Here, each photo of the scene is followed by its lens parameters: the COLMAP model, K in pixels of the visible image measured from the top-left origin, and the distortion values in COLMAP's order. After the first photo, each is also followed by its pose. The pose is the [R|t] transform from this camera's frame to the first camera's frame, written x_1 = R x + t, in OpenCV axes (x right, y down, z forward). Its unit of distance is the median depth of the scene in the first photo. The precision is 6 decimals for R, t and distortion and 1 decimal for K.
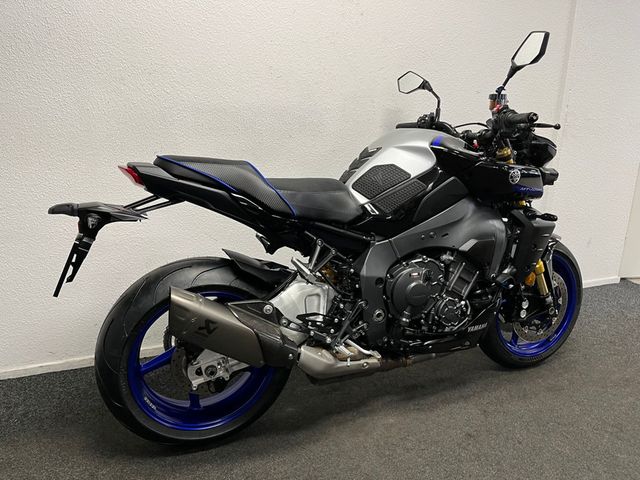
lens RADIAL K [[487.9, 0, 318.0], [0, 487.9, 240.1], [0, 0, 1]] dist [0.049285, -0.057751]
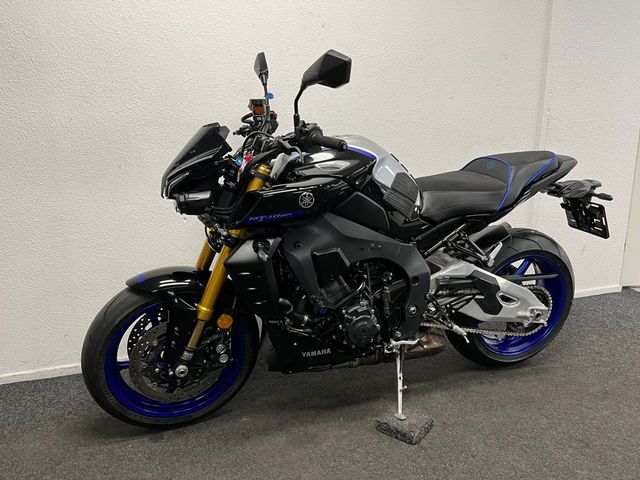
lens RADIAL K [[487.9, 0, 320.9], [0, 487.9, 238.7], [0, 0, 1]] dist [0.049285, -0.057751]
pose [[0.997263, -0.016312, -0.072121, 0.160447], [0.013896, 0.999330, -0.033864, 0.013597], [0.072625, 0.032769, 0.996821, 0.006815]]
